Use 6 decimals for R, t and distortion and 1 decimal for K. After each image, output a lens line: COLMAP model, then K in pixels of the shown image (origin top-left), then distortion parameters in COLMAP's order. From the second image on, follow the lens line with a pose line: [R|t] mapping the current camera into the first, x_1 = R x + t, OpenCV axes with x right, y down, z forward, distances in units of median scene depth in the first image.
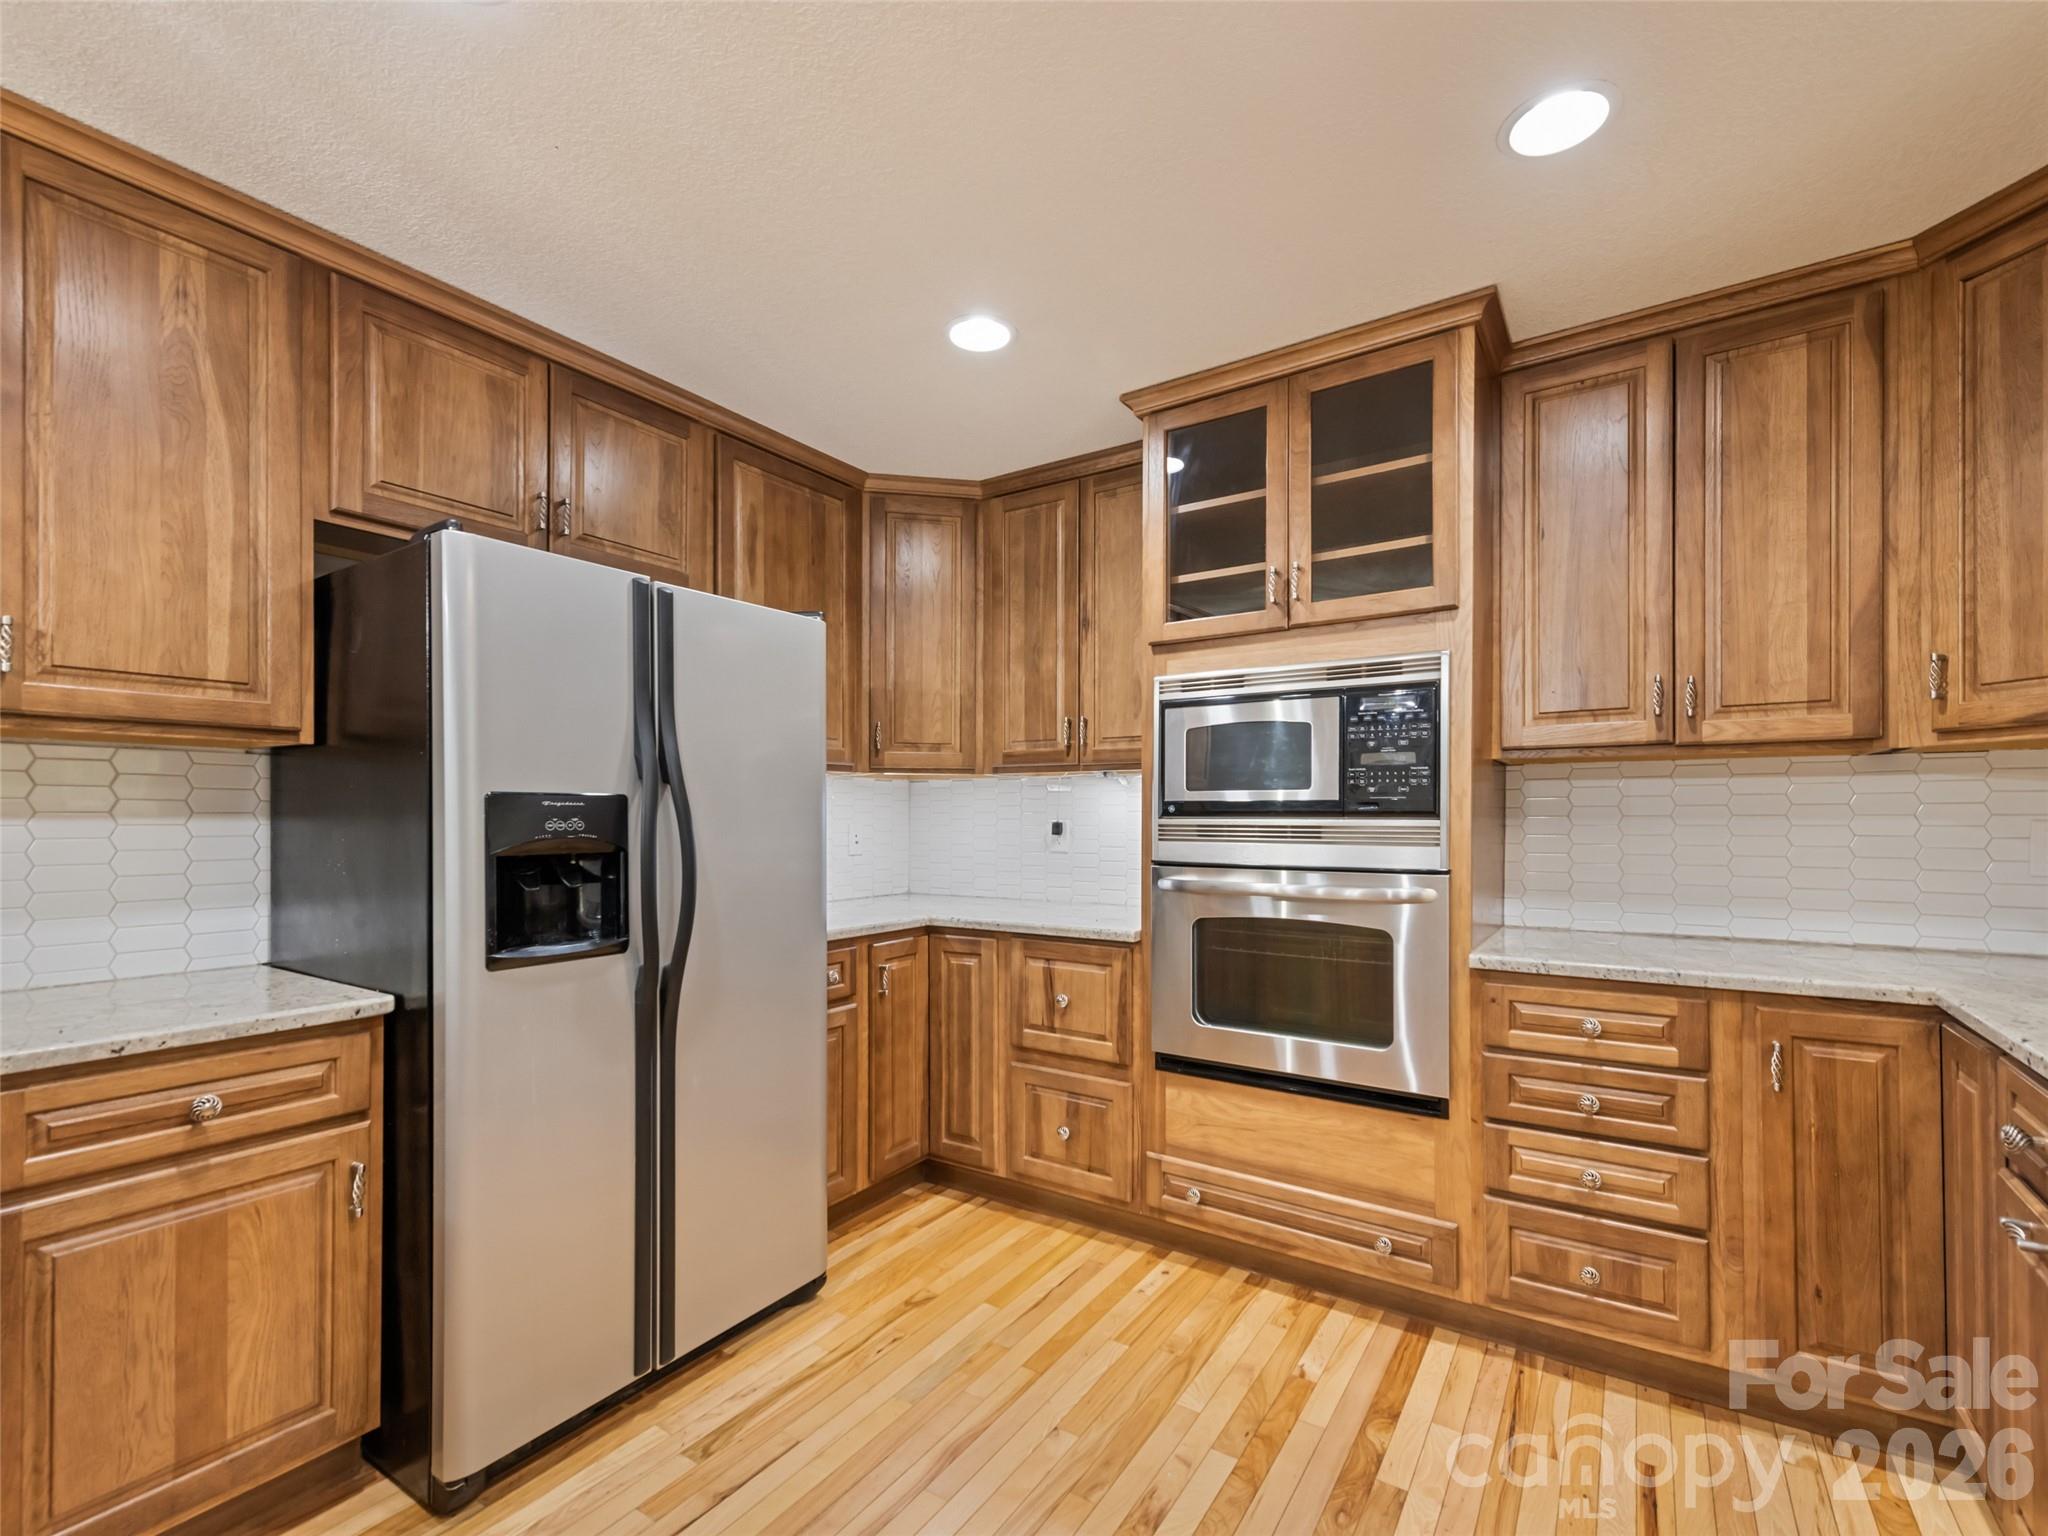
lens RADIAL K [[907.0, 0, 1035.0], [0, 907.0, 816.8], [0, 0, 1]] dist [0.003220, 0.000056]
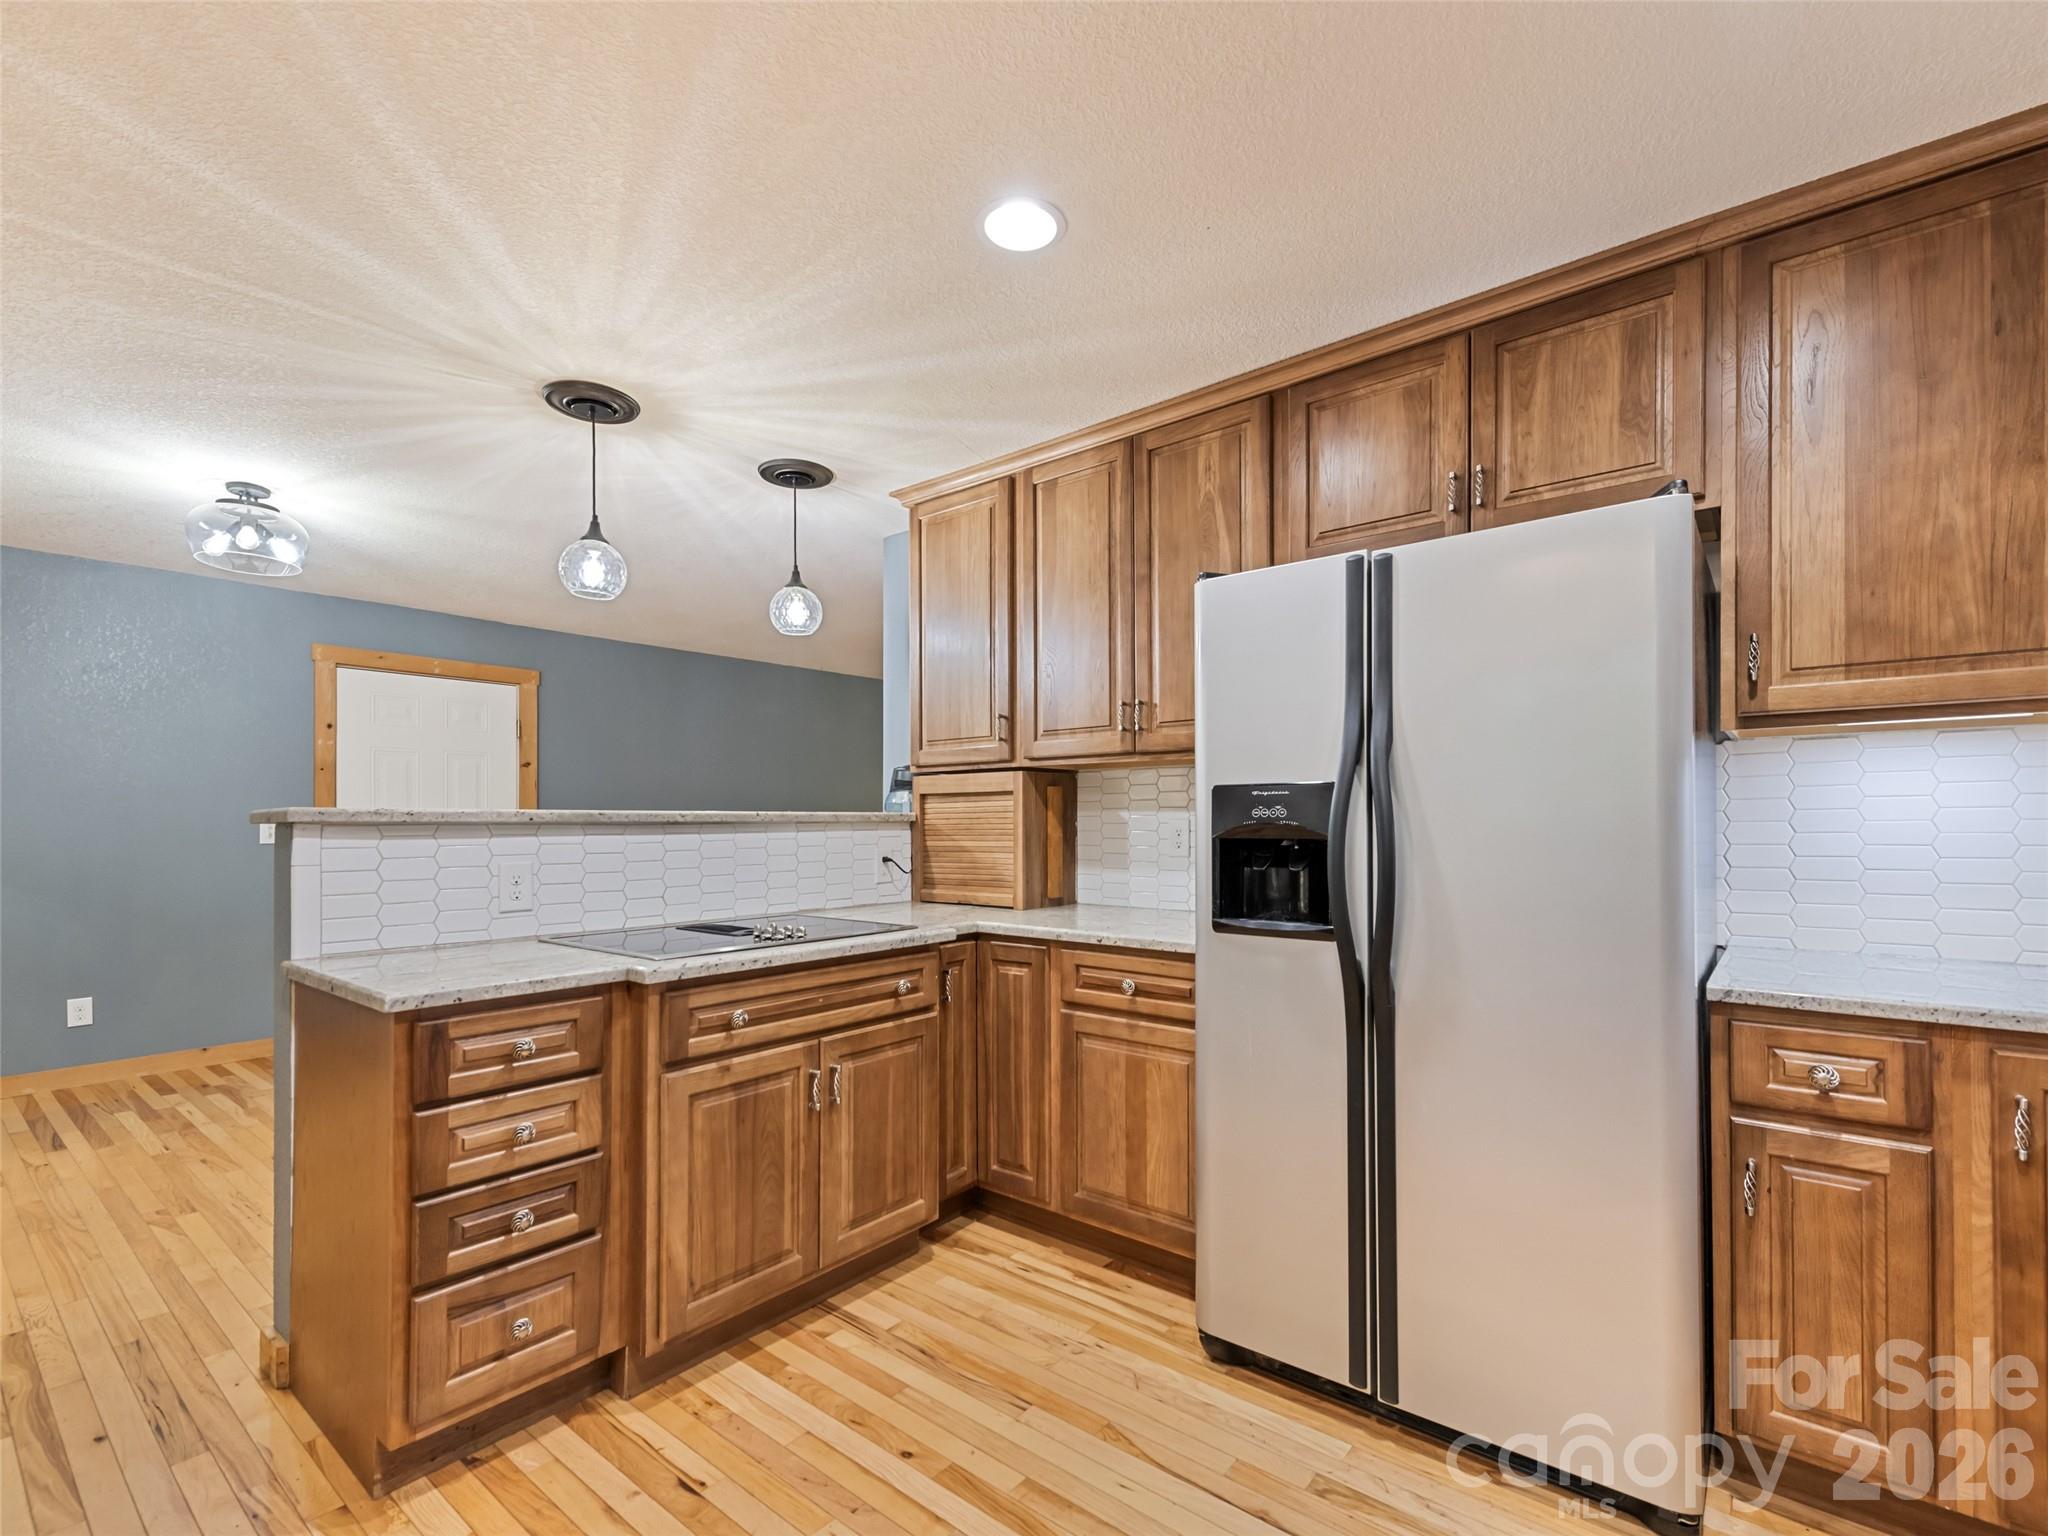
lens RADIAL K [[907.0, 0, 1035.0], [0, 907.0, 816.8], [0, 0, 1]] dist [0.003220, 0.000056]
pose [[-0.086241, -0.002621, -0.996271, 0.537886], [0.003972, 0.999988, -0.002975, 0.014843], [0.996266, -0.004214, -0.086229, 0.732272]]
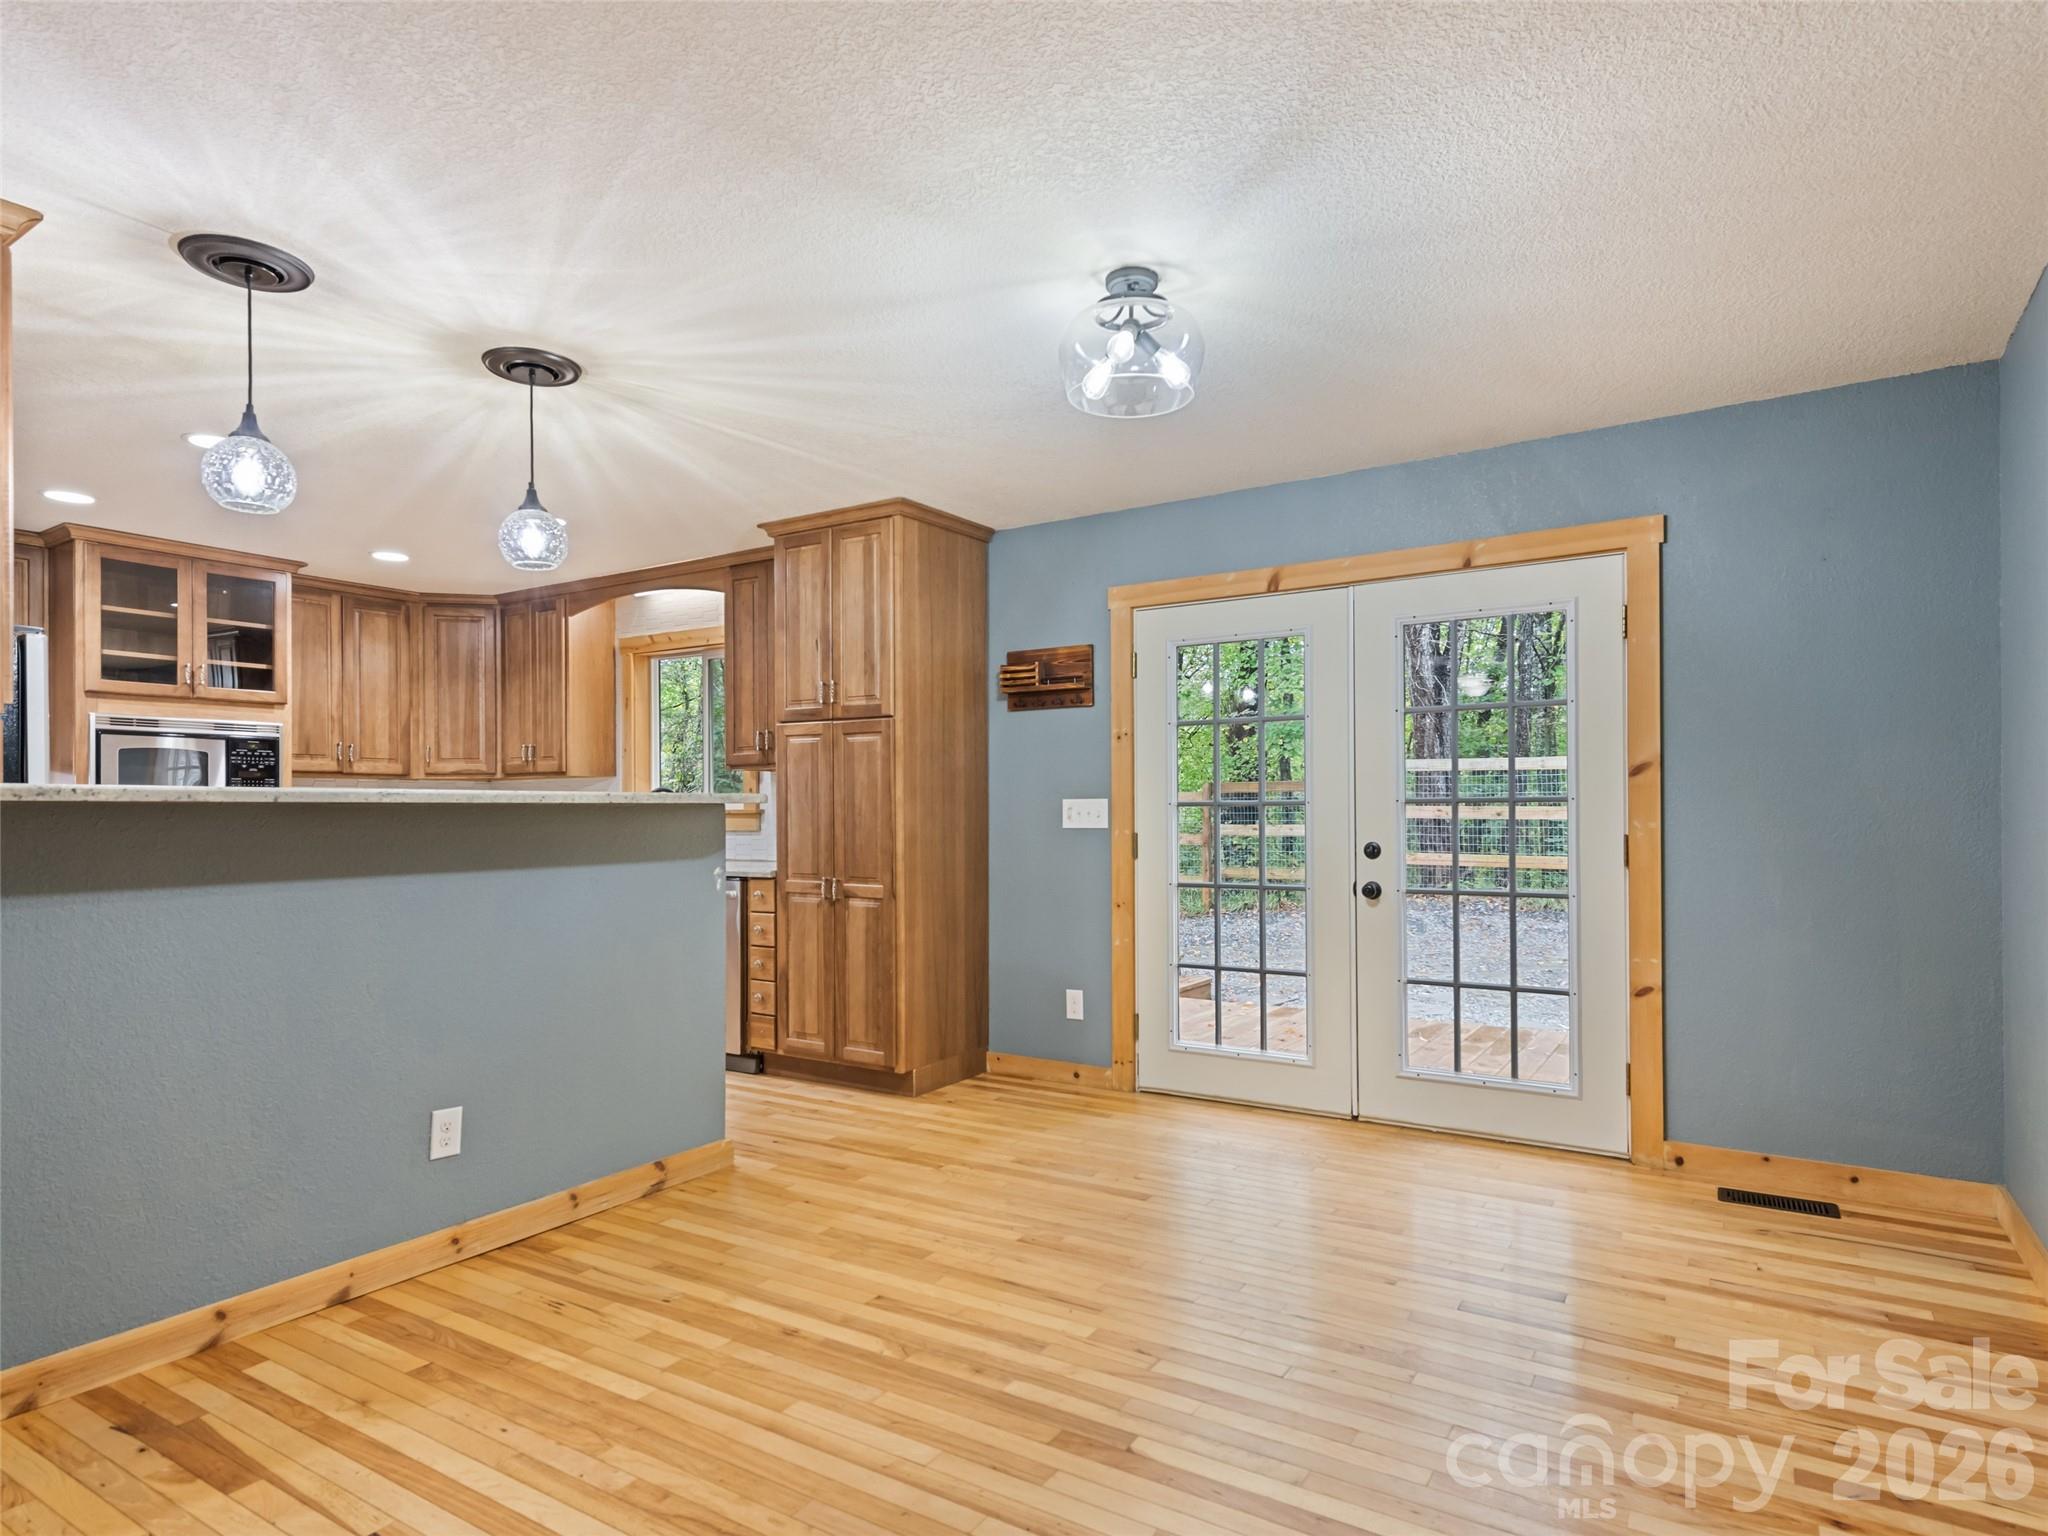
lens RADIAL K [[1094.2, 0, 1026.3], [0, 1094.2, 801.9], [0, 0, 1]] dist [-0.000536, -0.000206]
pose [[-0.038739, 0.008367, 0.999214, -2.303888], [0.005515, 0.999952, -0.008159, 0.027826], [-0.999234, 0.005195, -0.038783, -0.665329]]
